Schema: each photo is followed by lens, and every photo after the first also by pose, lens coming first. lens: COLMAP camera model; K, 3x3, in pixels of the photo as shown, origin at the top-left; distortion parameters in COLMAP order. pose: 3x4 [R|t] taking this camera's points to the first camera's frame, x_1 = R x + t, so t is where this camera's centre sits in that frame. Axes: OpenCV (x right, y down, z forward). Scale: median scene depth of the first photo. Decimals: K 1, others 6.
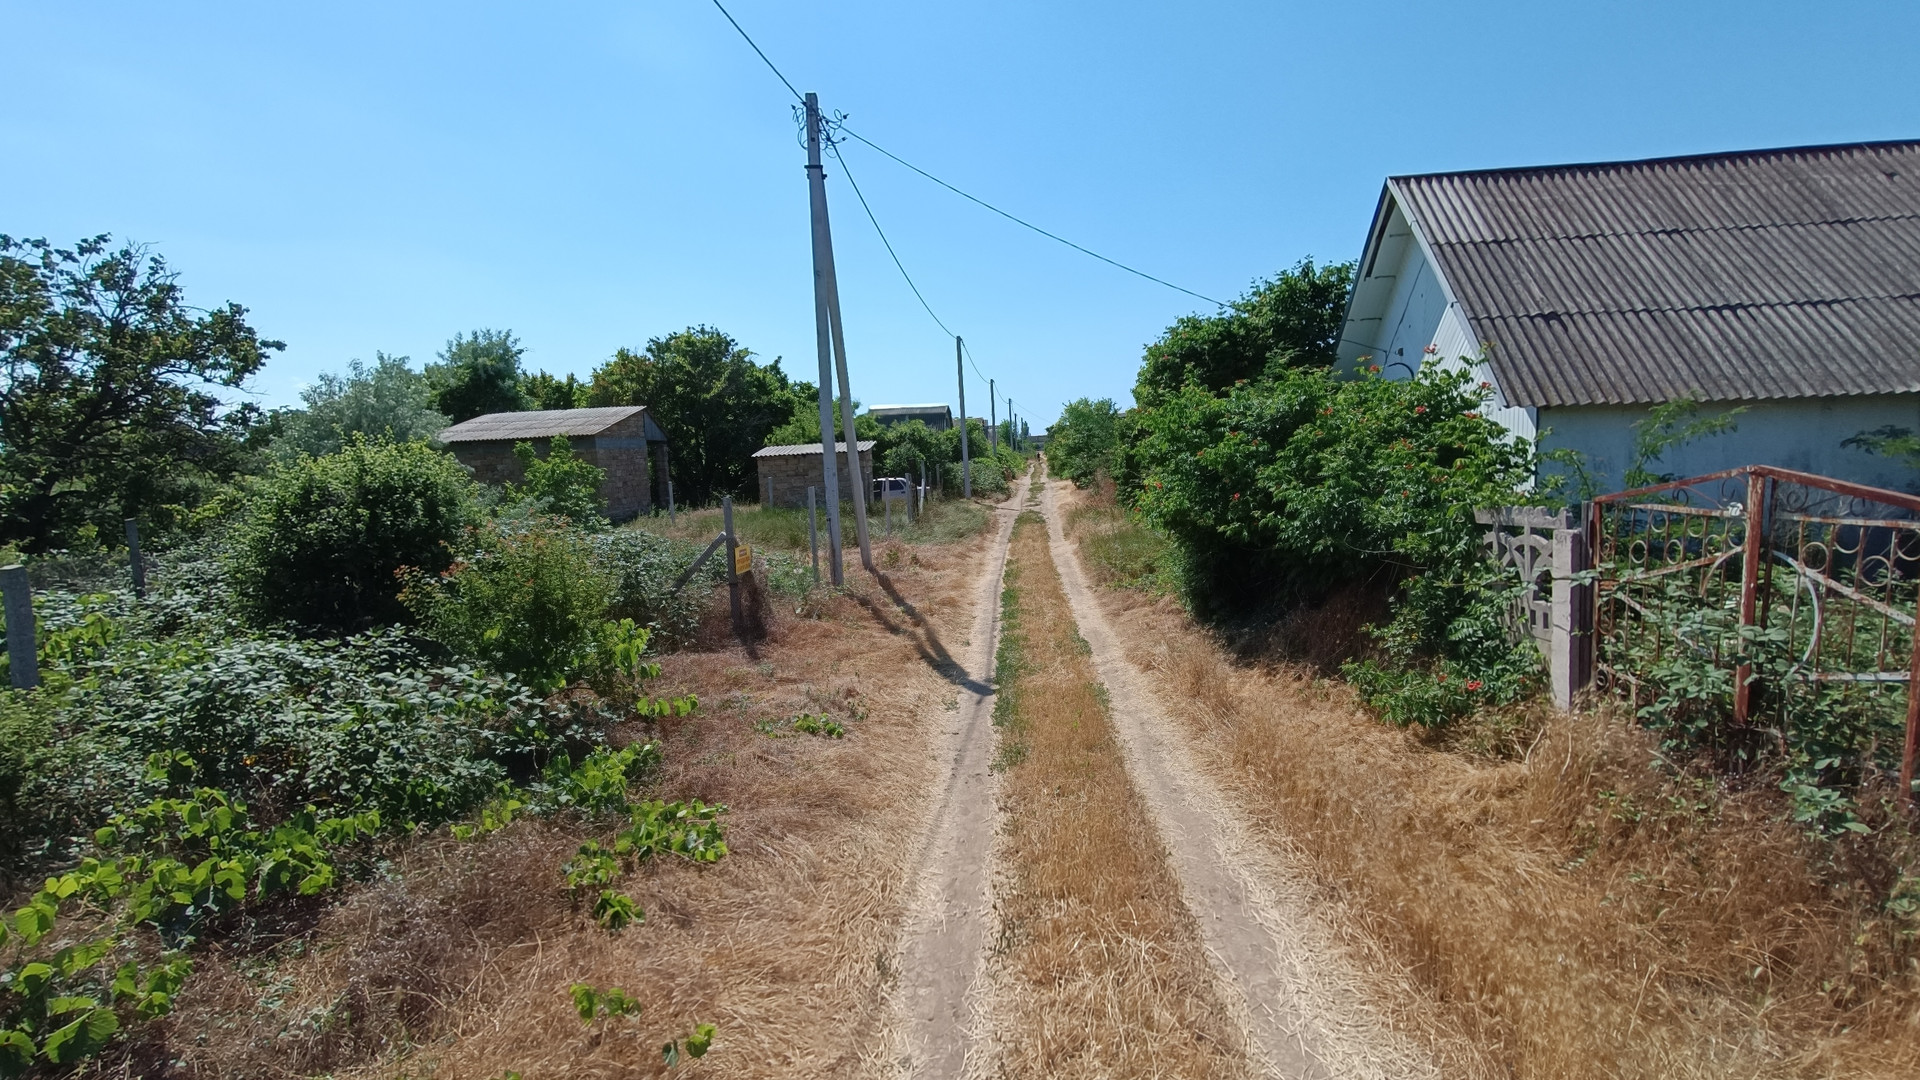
lens RADIAL K [[781.7, 0, 956.4], [0, 781.7, 540.3], [0, 0, 1]] dist [-0.000073, -0.000021]
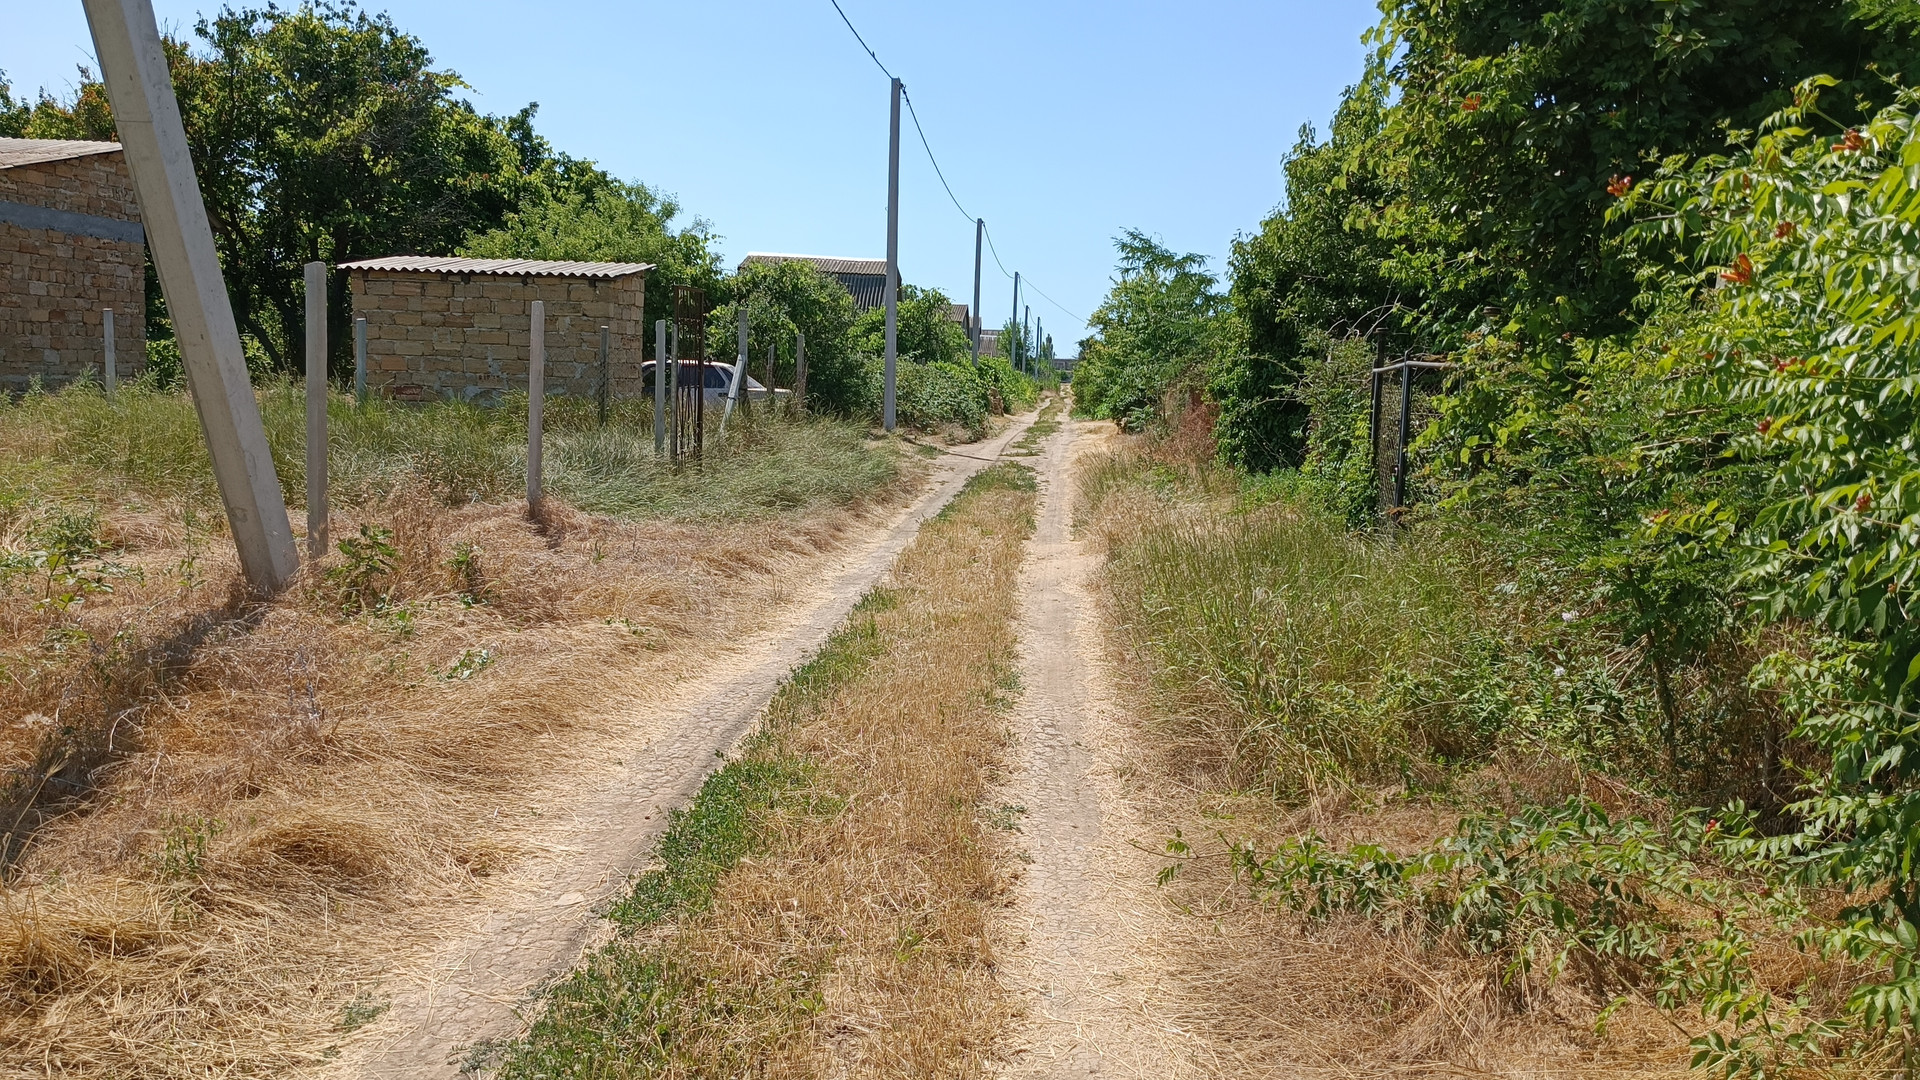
lens RADIAL K [[1279.5, 0, 961.7], [0, 1279.5, 538.8], [0, 0, 1]] dist [0.002379, -0.000552]
pose [[0.995442, 0.088536, 0.035435, 0.035002], [-0.089070, 0.995930, 0.013781, -0.002388], [-0.034071, -0.016874, 0.999277, 0.215045]]
